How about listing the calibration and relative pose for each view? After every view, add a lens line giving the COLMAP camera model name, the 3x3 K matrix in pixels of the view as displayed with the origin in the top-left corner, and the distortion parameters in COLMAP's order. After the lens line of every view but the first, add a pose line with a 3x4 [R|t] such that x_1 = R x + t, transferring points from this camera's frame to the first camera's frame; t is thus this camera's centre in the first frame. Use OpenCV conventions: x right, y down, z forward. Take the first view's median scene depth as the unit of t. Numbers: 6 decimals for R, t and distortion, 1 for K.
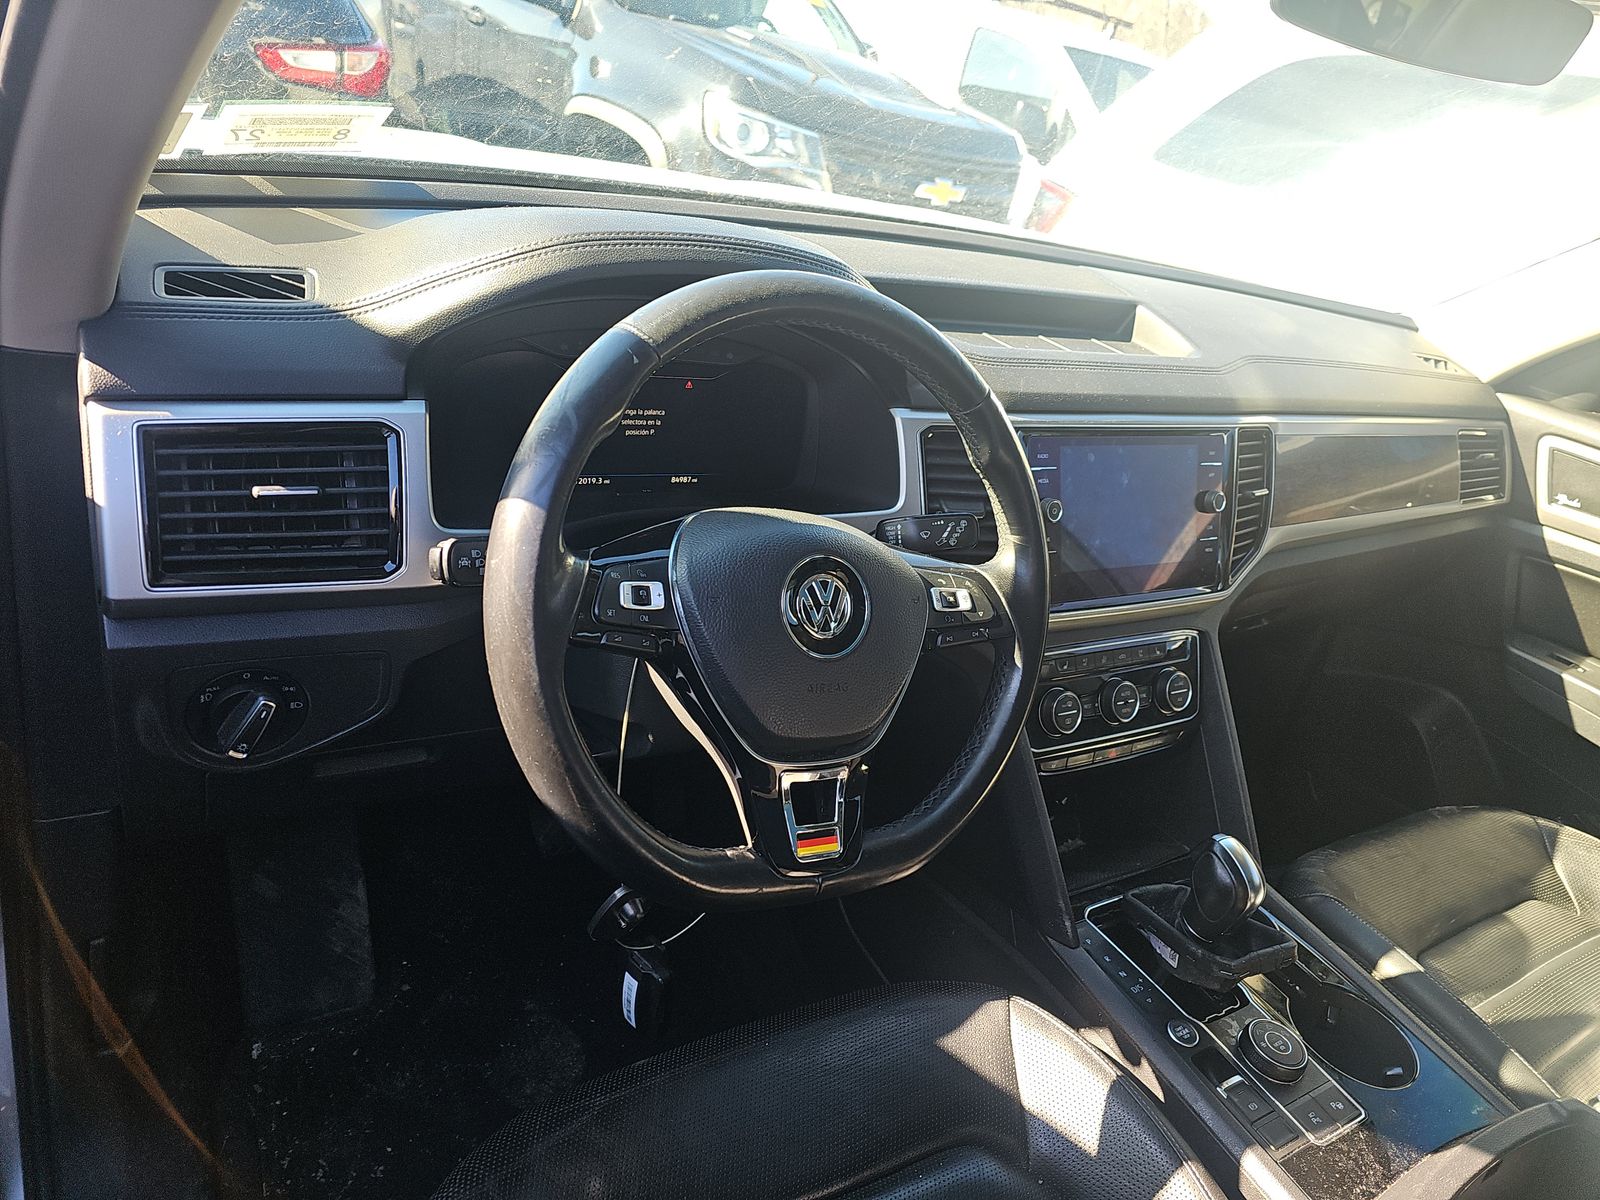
lens RADIAL K [[1059.0, 0, 801.2], [0, 1059.0, 593.3], [0, 0, 1]] dist [0.047347, -0.044175]
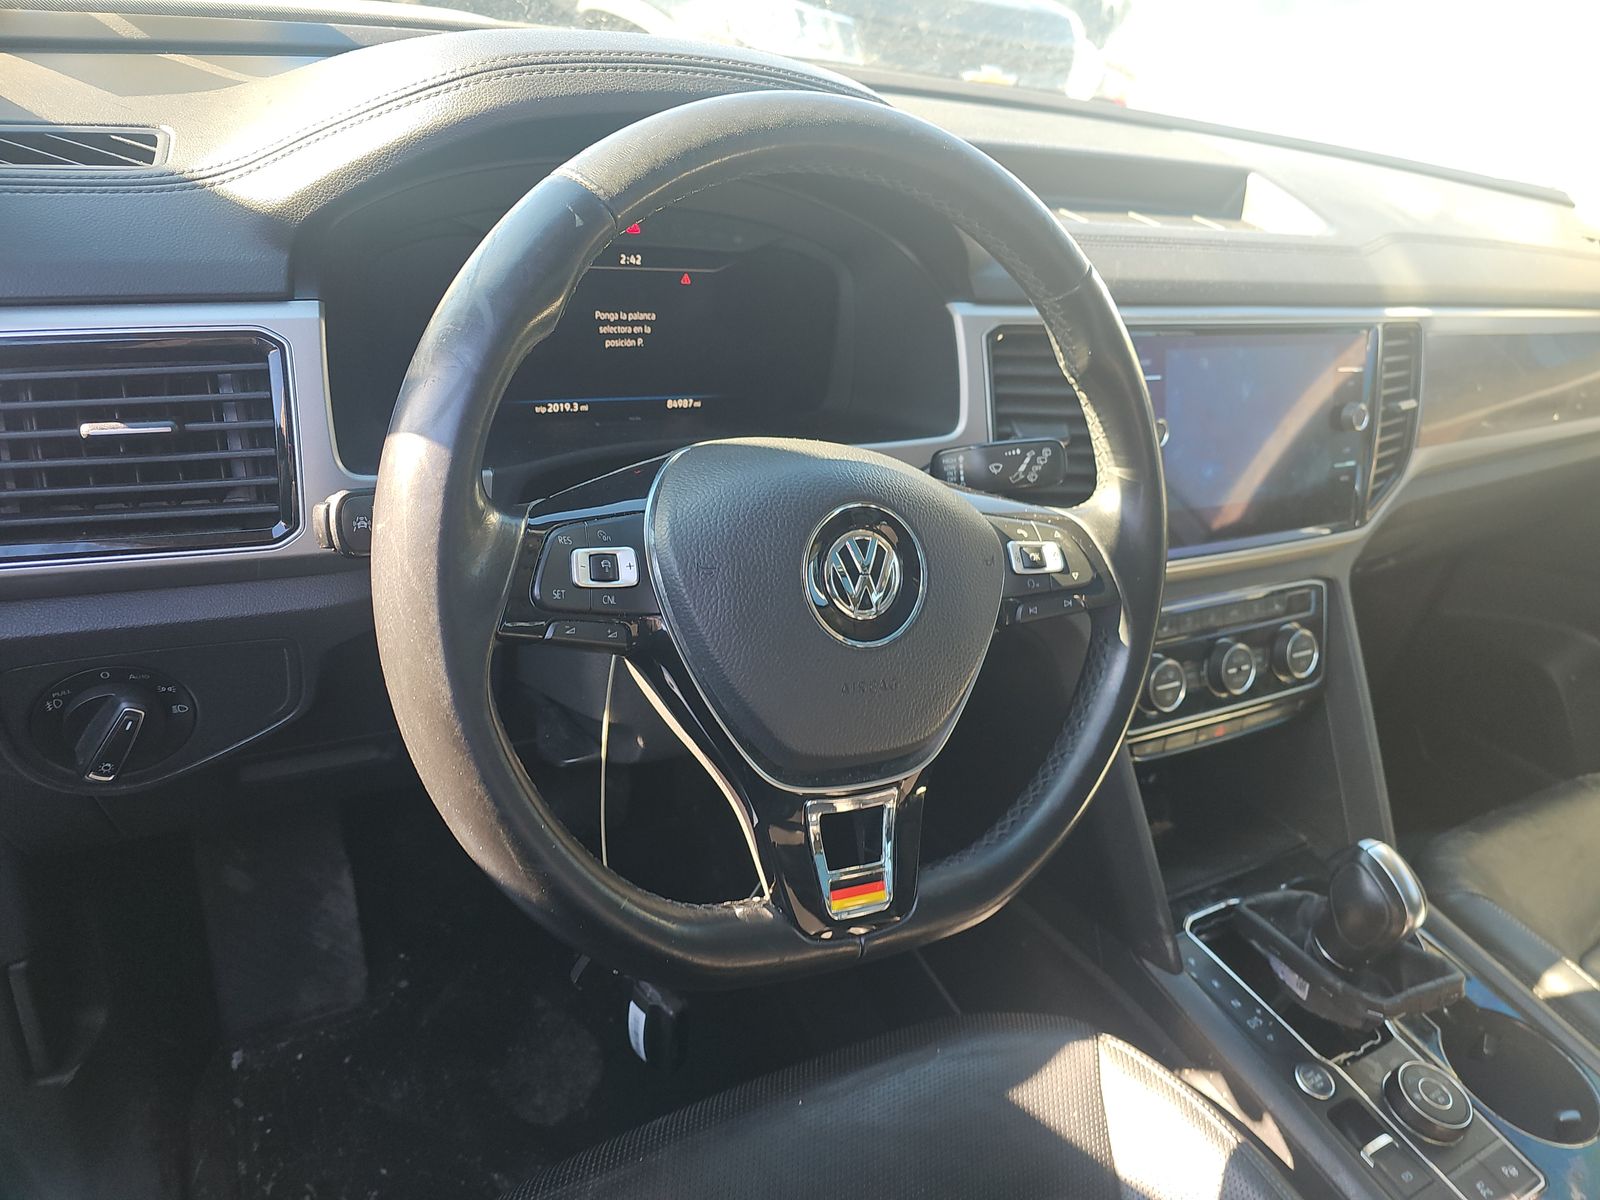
lens RADIAL K [[1059.0, 0, 787.1], [0, 1059.0, 607.6], [0, 0, 1]] dist [0.047347, -0.044175]
pose [[0.998497, -0.013208, -0.053193, 0.007143], [0.017367, 0.996764, 0.078490, -0.019977], [0.051984, -0.079296, 0.995495, 0.243124]]
